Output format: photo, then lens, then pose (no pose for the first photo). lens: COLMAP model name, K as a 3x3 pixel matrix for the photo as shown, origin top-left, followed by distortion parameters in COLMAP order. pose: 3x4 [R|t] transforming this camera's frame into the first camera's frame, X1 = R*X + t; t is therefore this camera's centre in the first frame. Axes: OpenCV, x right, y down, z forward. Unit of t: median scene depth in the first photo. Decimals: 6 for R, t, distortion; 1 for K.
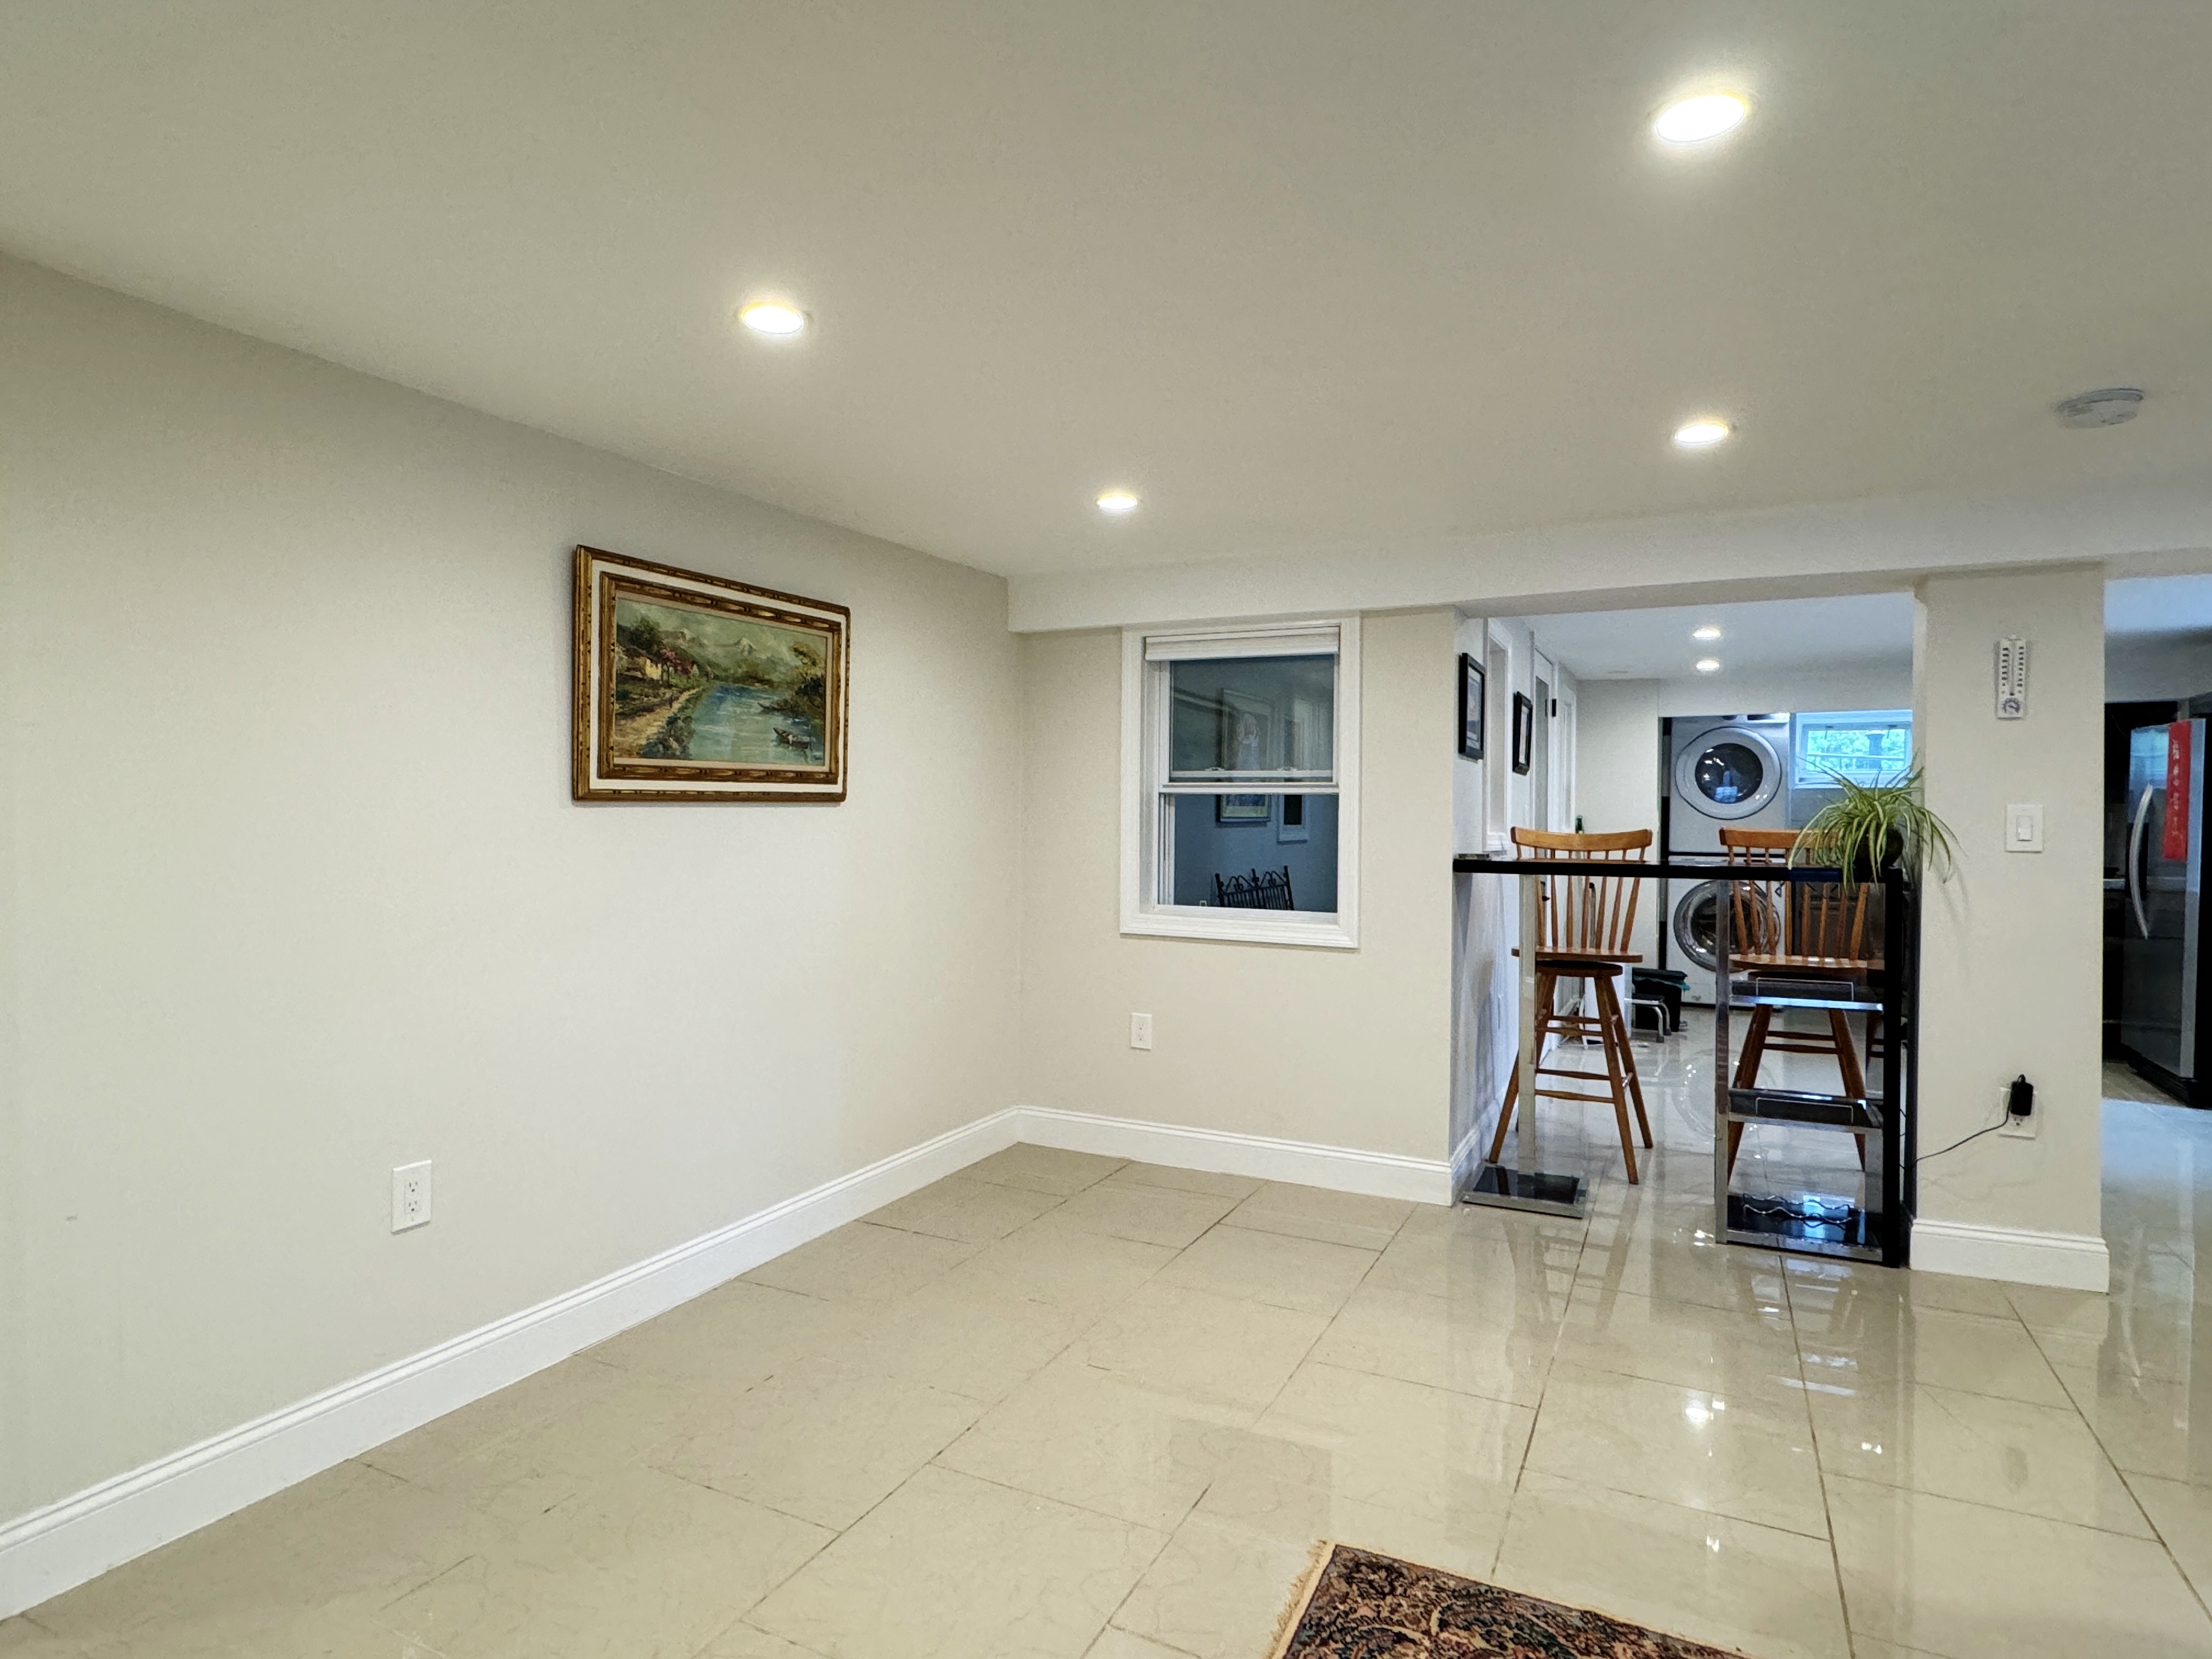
lens RADIAL K [[1197.7, 0, 1106.0], [0, 1197.7, 829.5], [0, 0, 1]] dist [-0.000453, -0.000324]
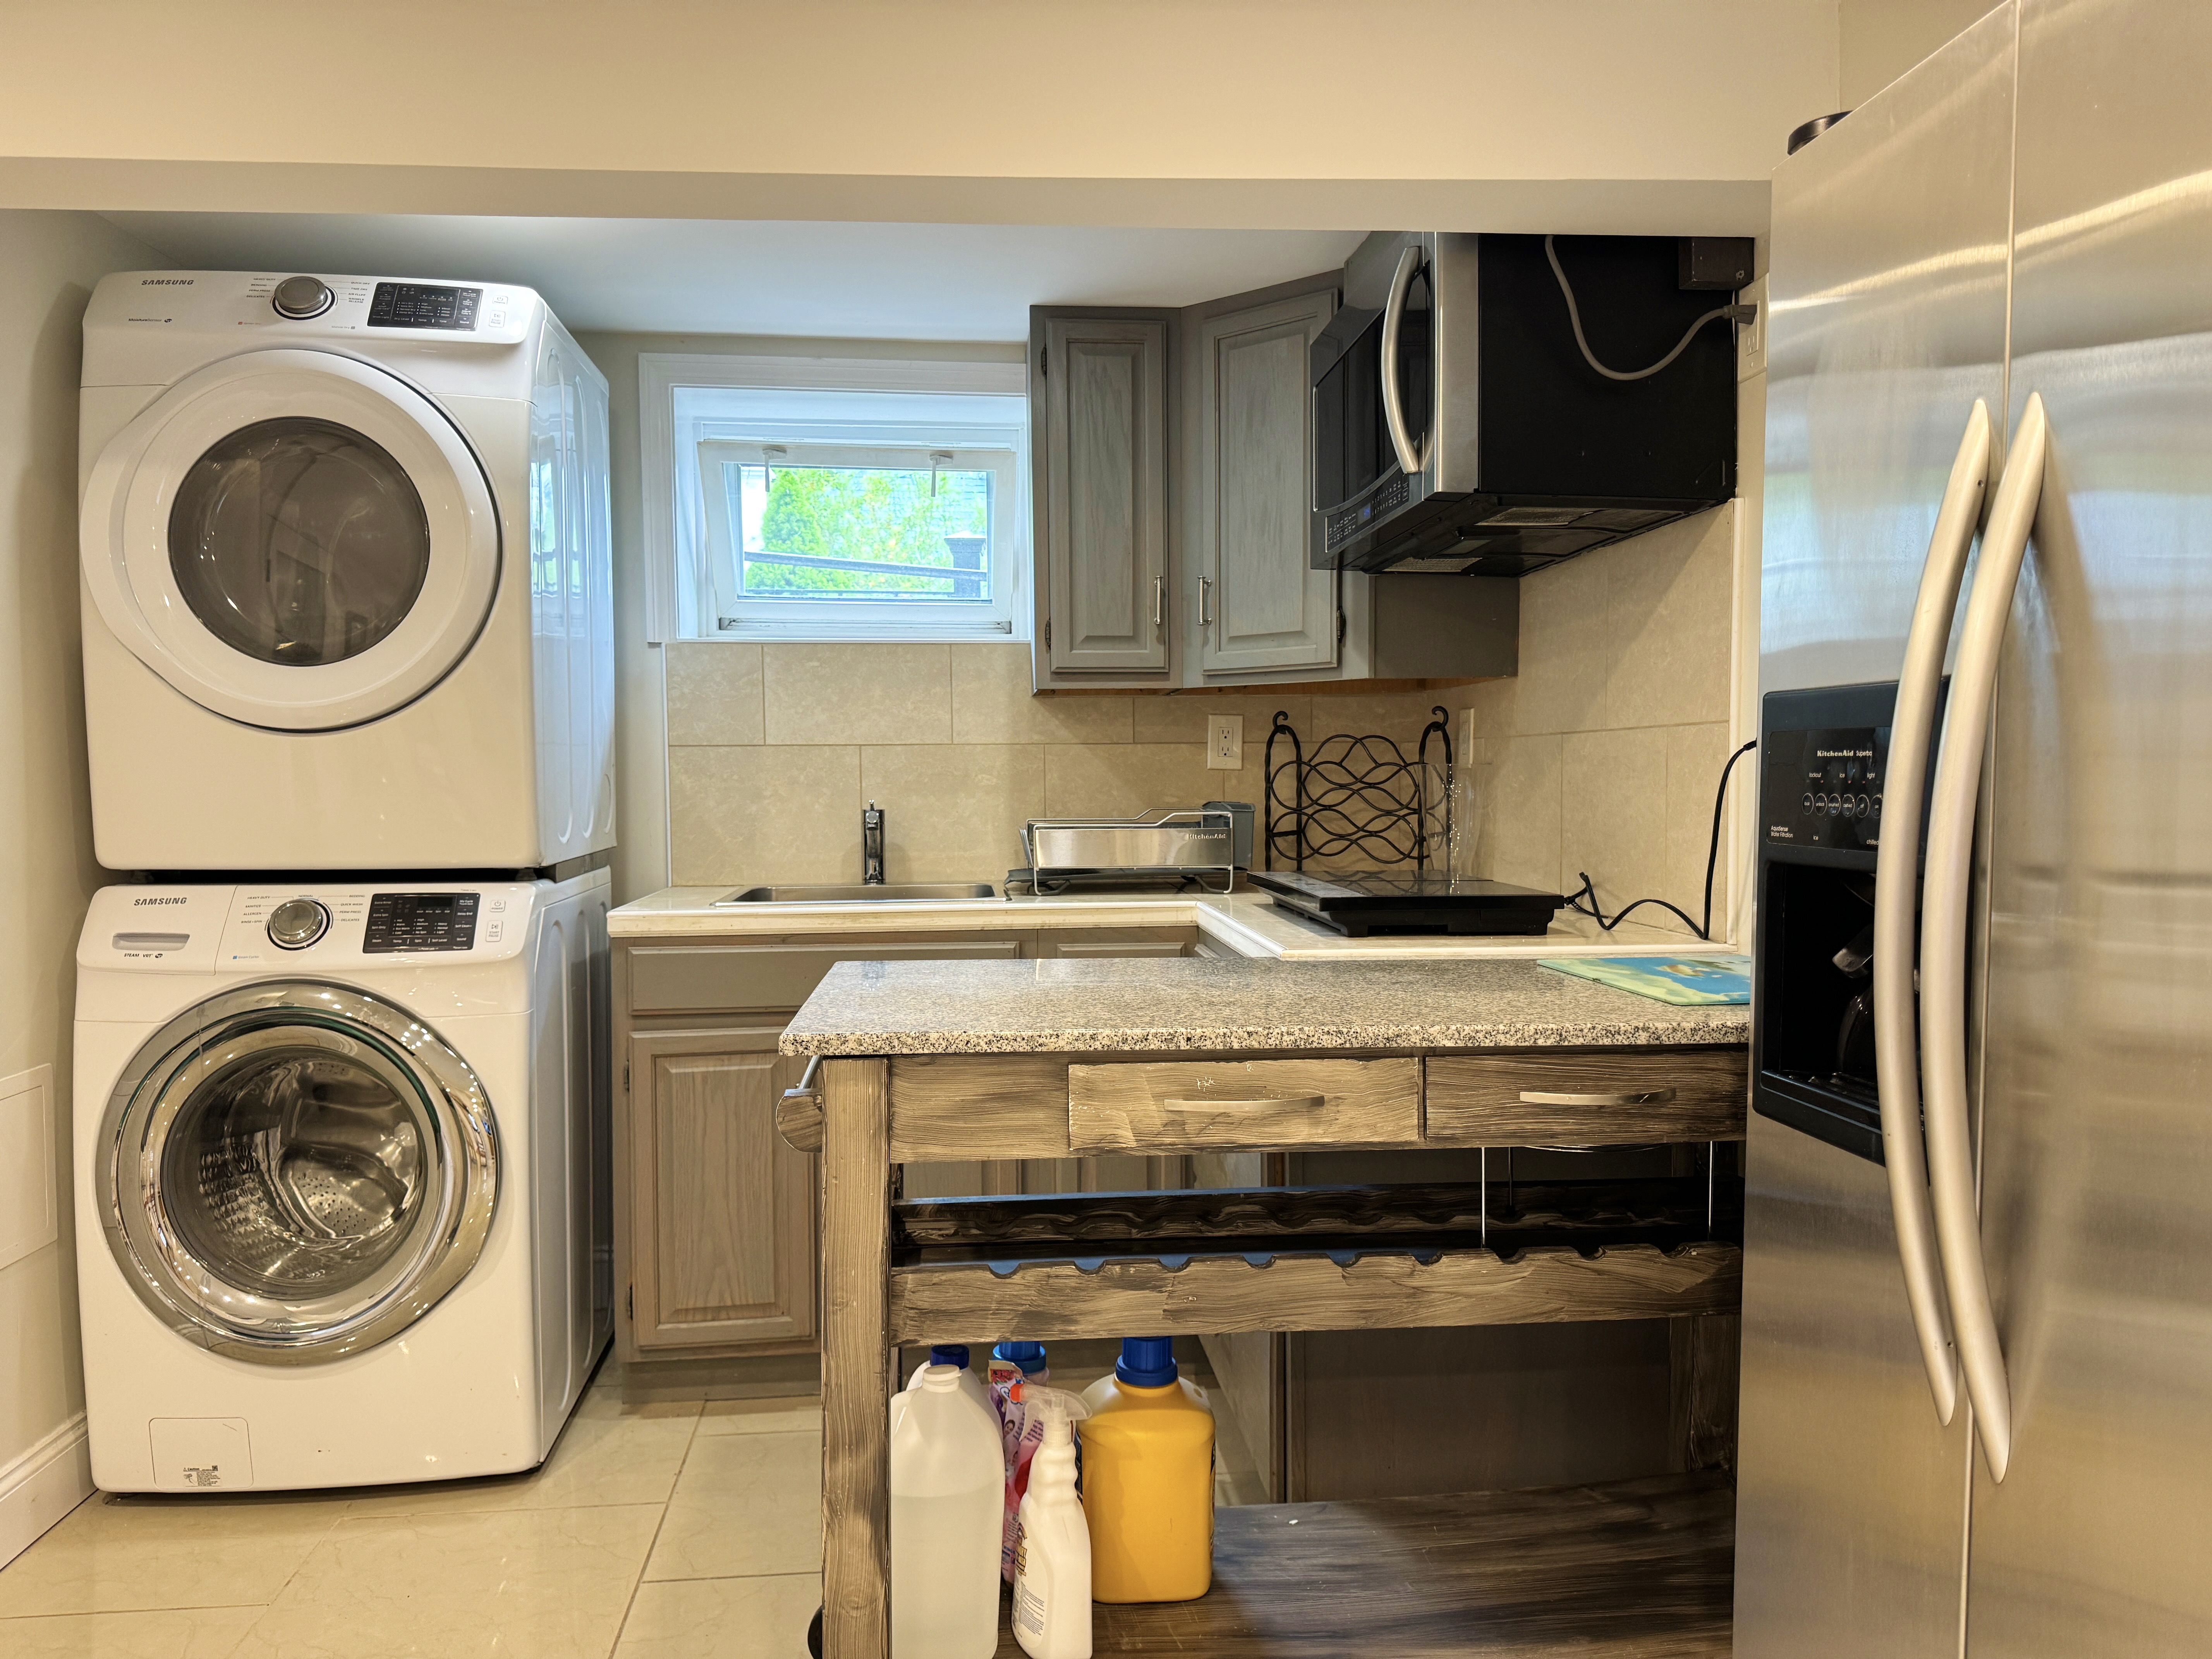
lens RADIAL K [[1553.5, 0, 1101.0], [0, 1553.5, 835.3], [0, 0, 1]] dist [0.072194, -0.093761]
pose [[0.845677, -0.028684, 0.532924, 0.959833], [0.013386, 0.999381, 0.032549, 0.008837], [-0.533527, -0.020392, 0.845537, 1.273938]]
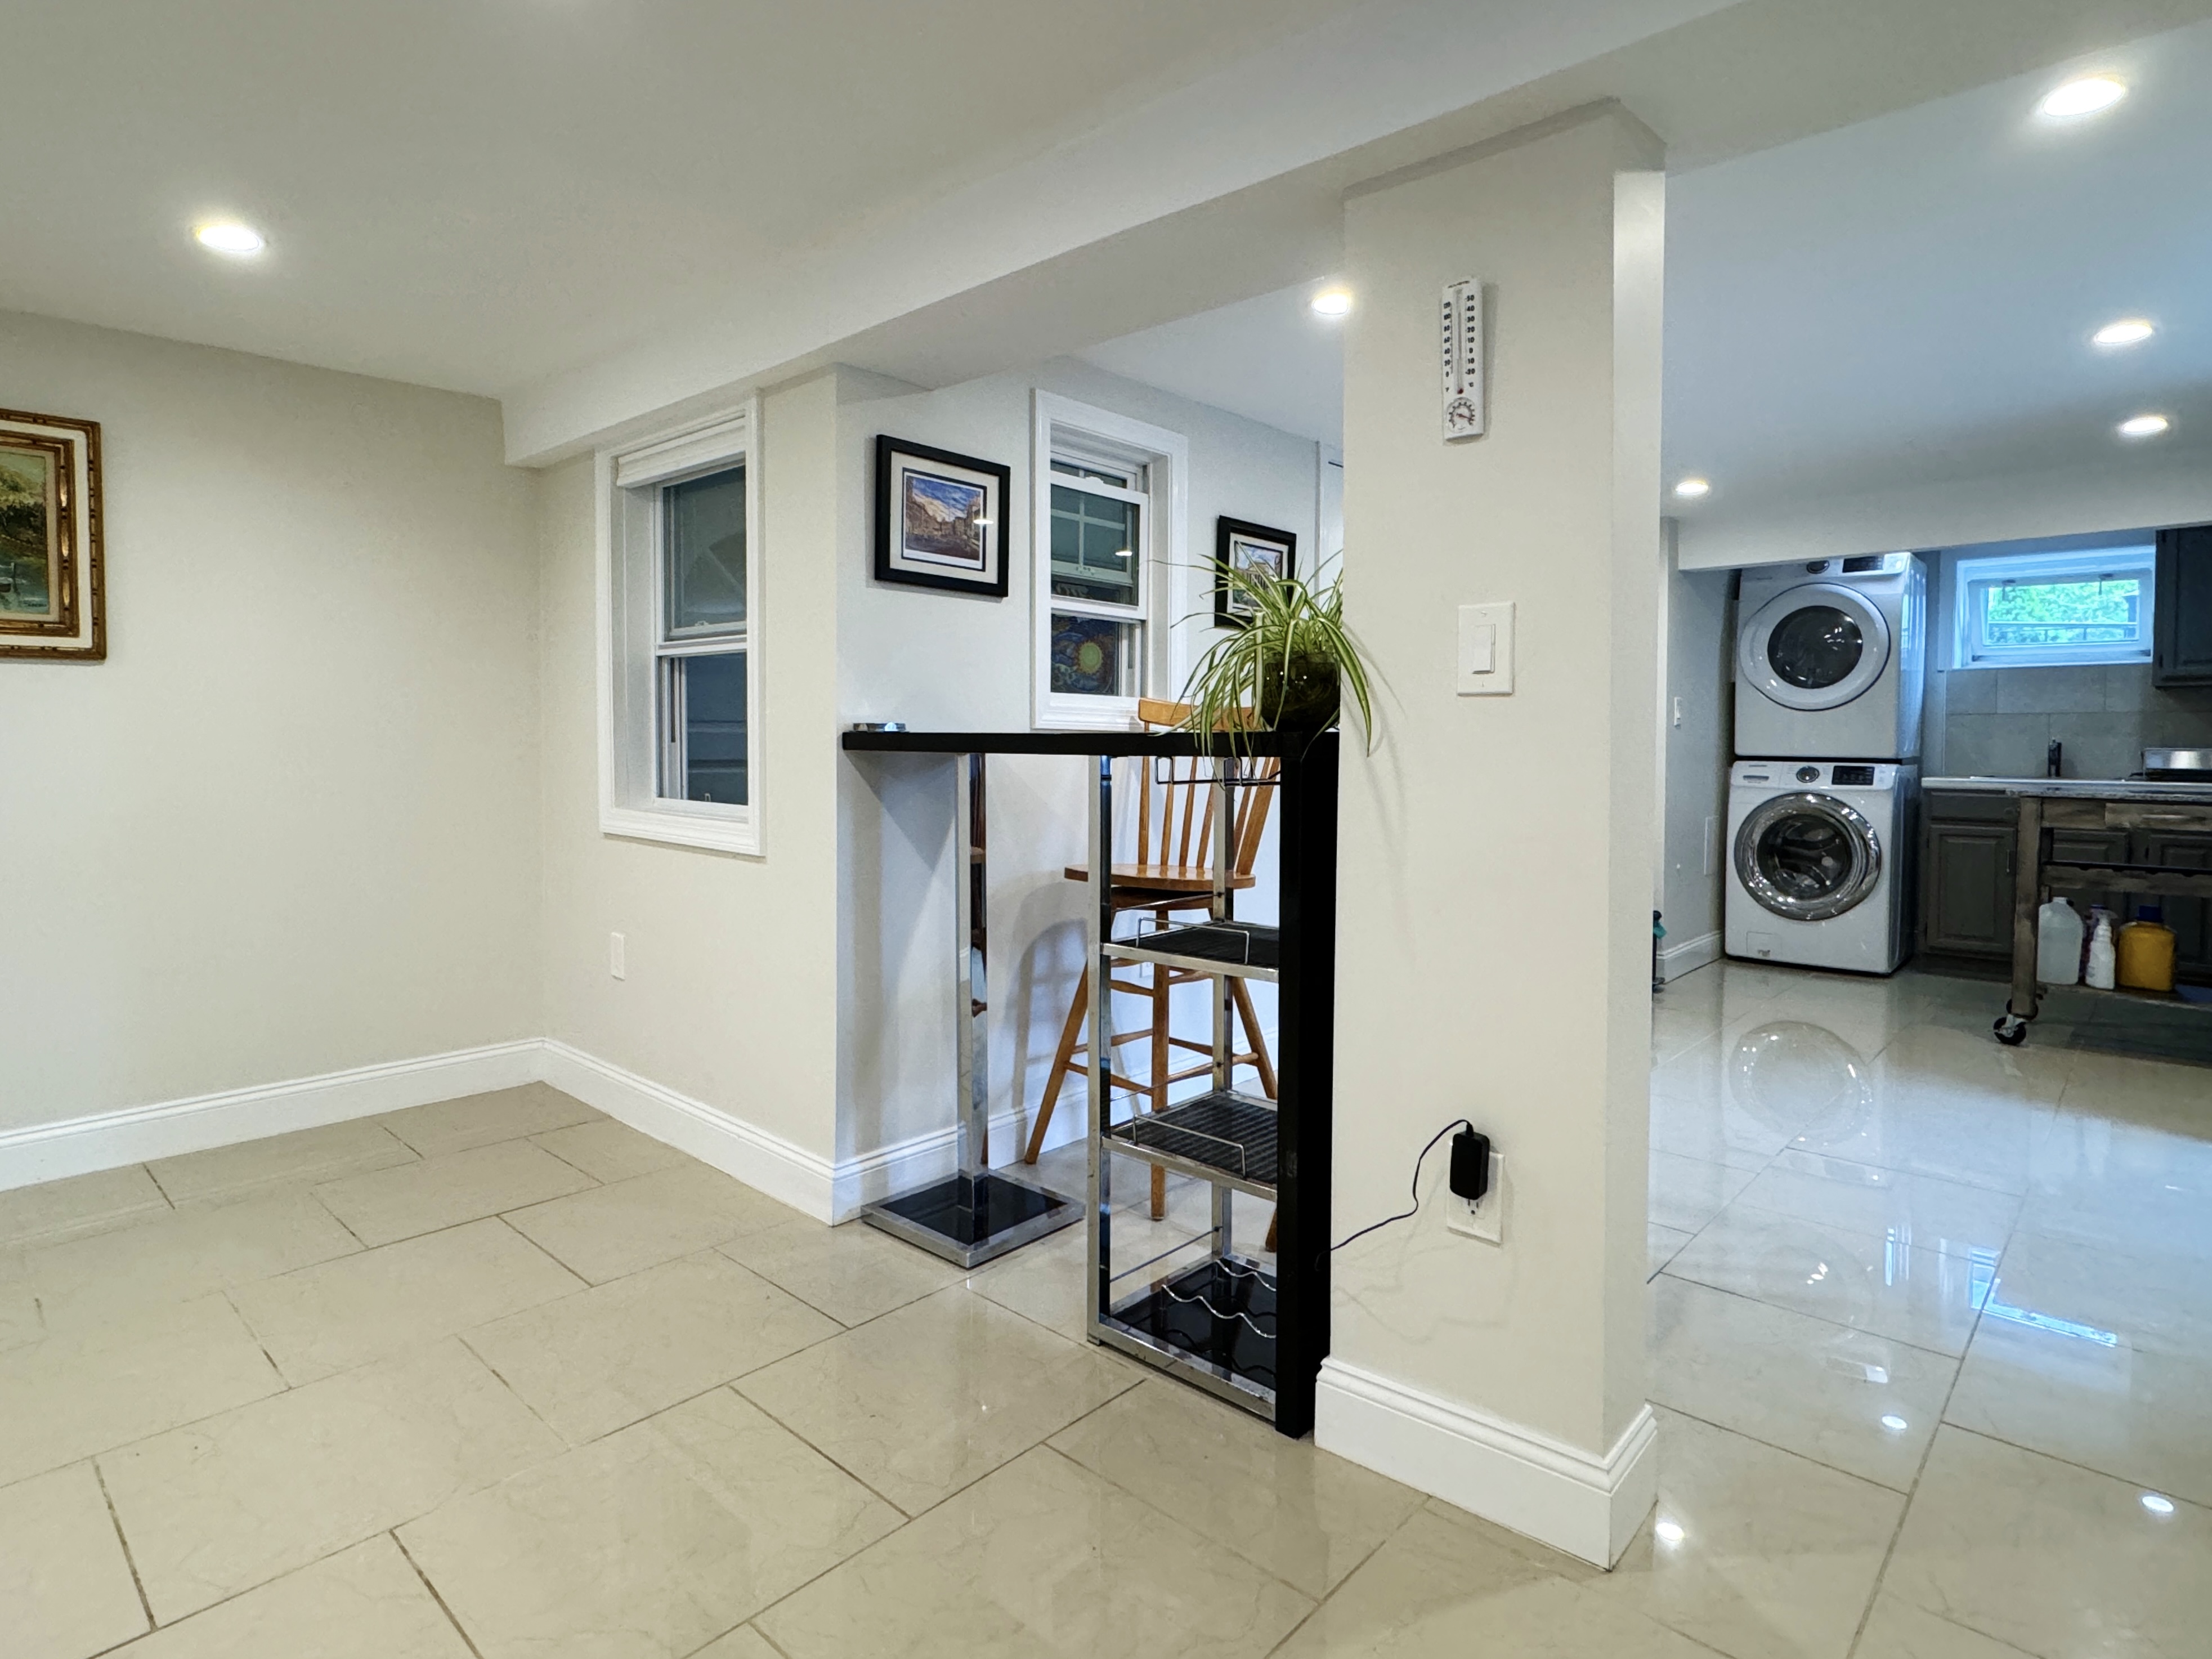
lens RADIAL K [[1185.4, 0, 1094.9], [0, 1185.4, 780.1], [0, 0, 1]] dist [-0.001588, -0.000656]
pose [[0.958872, 0.008688, -0.283705, 0.605598], [-0.002153, 0.999725, 0.023336, 0.035677], [0.283830, -0.021765, 0.958628, 0.368208]]
